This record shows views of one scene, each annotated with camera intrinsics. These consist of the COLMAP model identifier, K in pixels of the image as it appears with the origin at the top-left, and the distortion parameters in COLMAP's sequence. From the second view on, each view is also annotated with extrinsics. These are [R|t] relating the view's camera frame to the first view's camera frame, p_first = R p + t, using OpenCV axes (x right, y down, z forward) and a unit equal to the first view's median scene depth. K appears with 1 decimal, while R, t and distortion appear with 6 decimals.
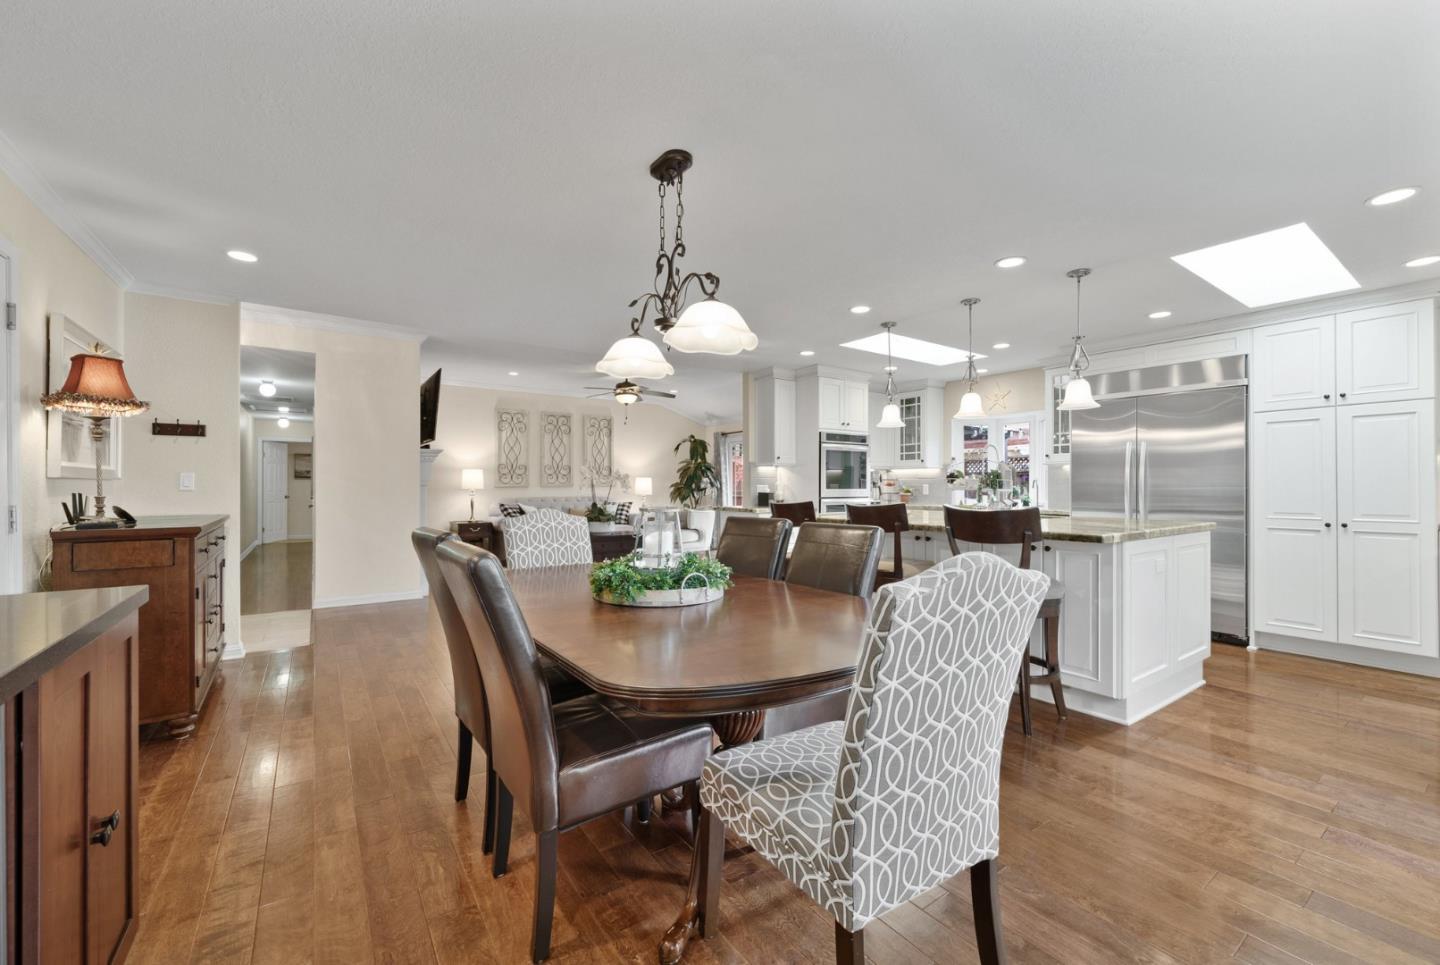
lens RADIAL K [[579.9, 0, 725.6], [0, 579.9, 485.5], [0, 0, 1]] dist [0.001359, 0.000245]
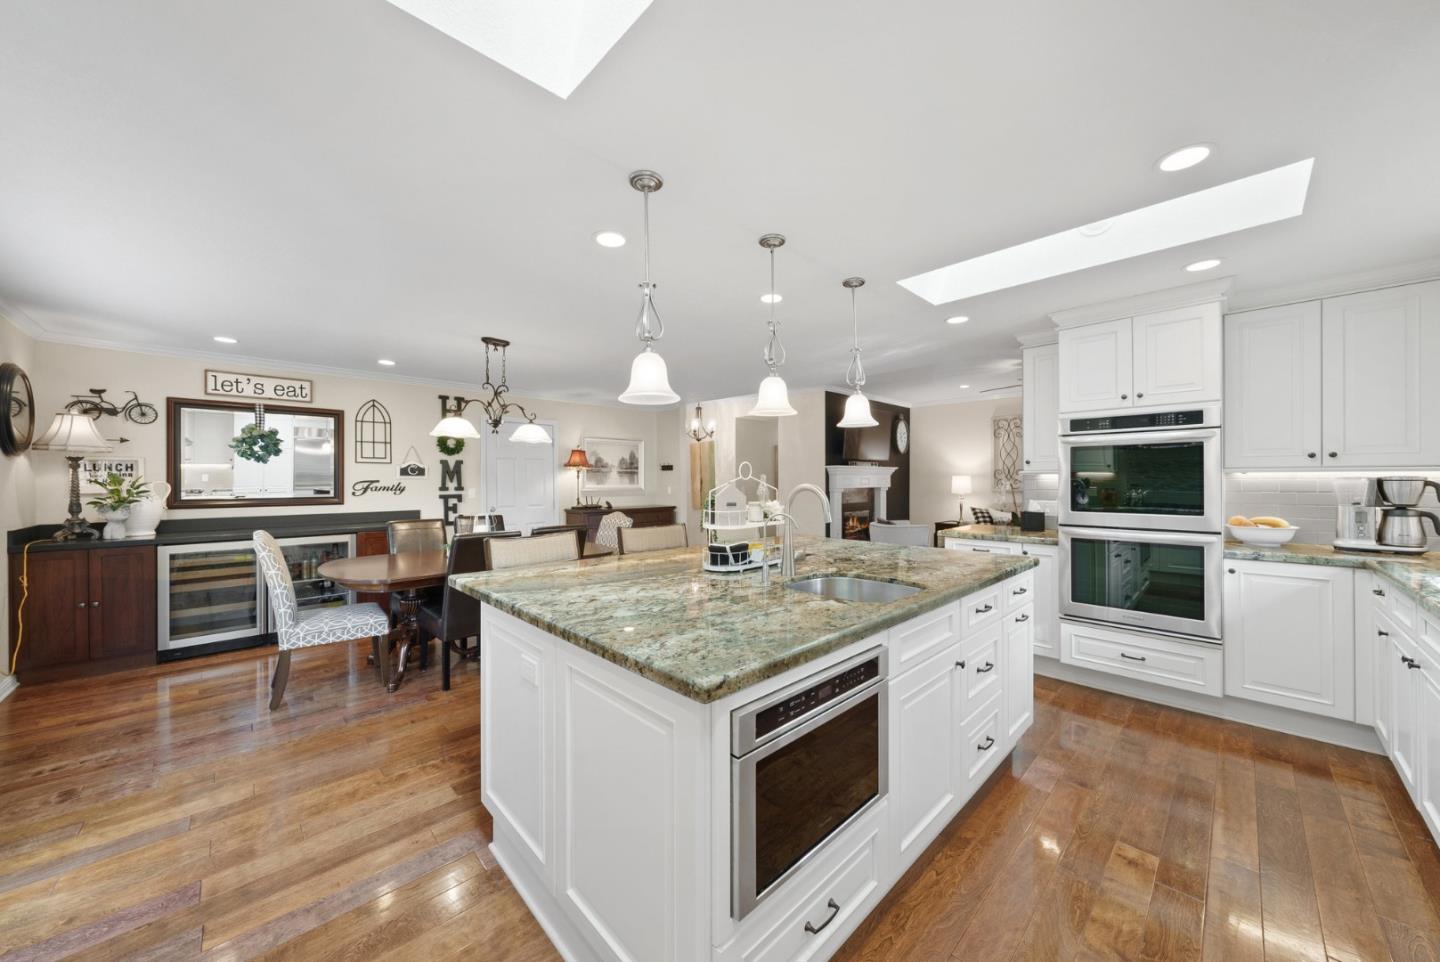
lens RADIAL K [[502.0, 0, 720.0], [0, 502.0, 481.0], [0, 0, 1]] dist [0.000618, 0.000121]
pose [[0.155402, -0.000698, -0.987851, 0.501972], [0.002666, 0.999996, -0.000287, -0.020935], [0.987848, -0.002589, 0.155403, 0.435120]]
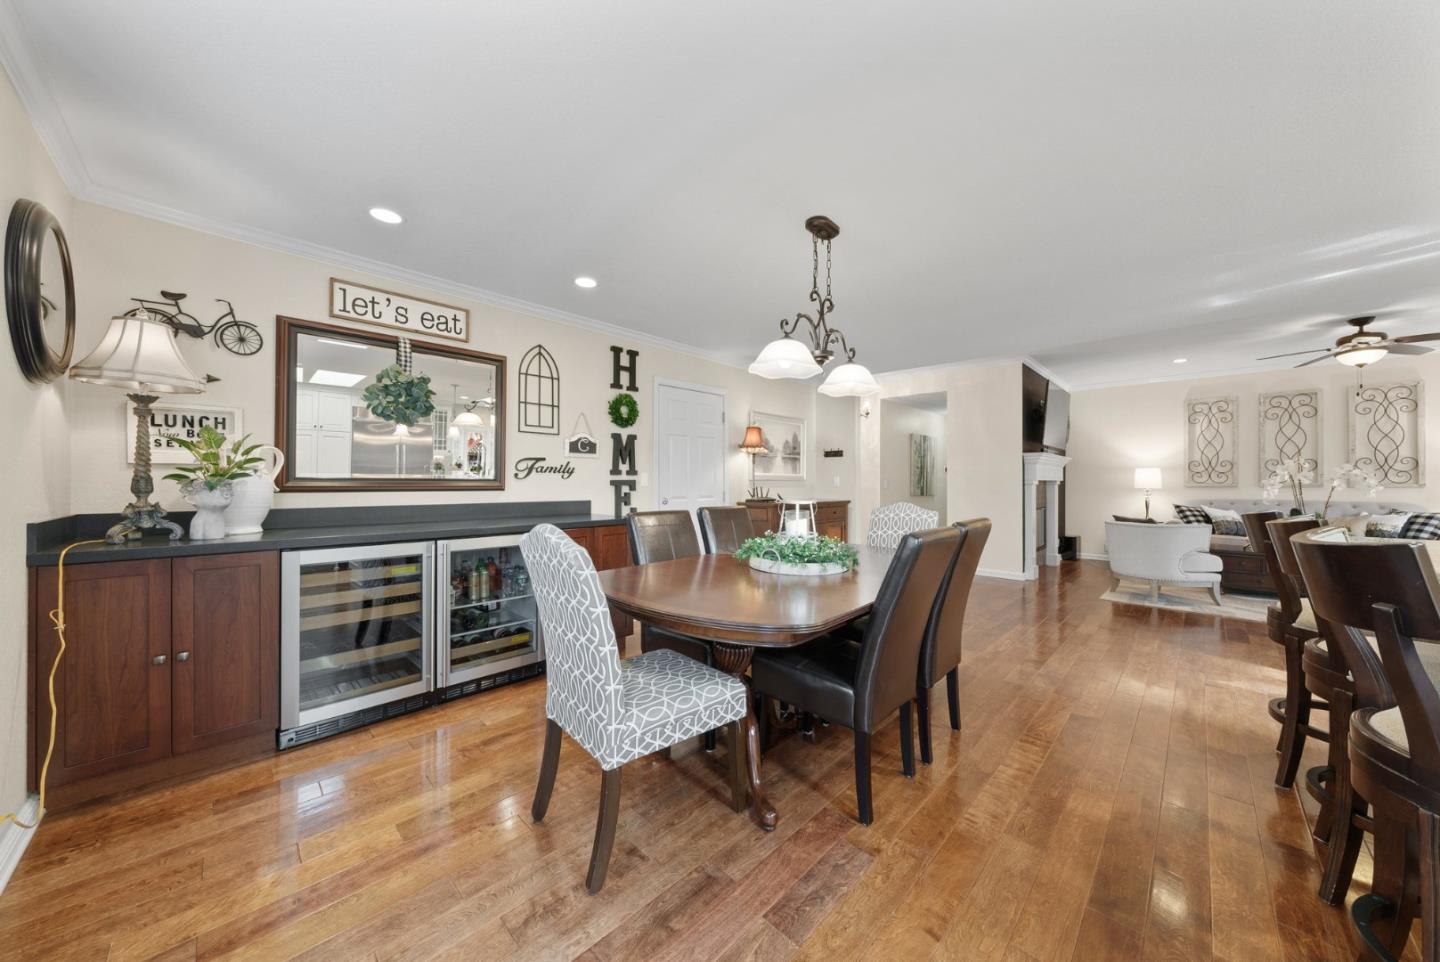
lens RADIAL K [[489.8, 0, 726.6], [0, 489.8, 481.3], [0, 0, 1]] dist [-0.000693, -0.000098]
pose [[0.182108, -0.002311, -0.983276, 0.266032], [-0.004056, 0.999987, -0.003102, -0.000545], [0.983270, 0.004553, 0.182097, 0.180243]]
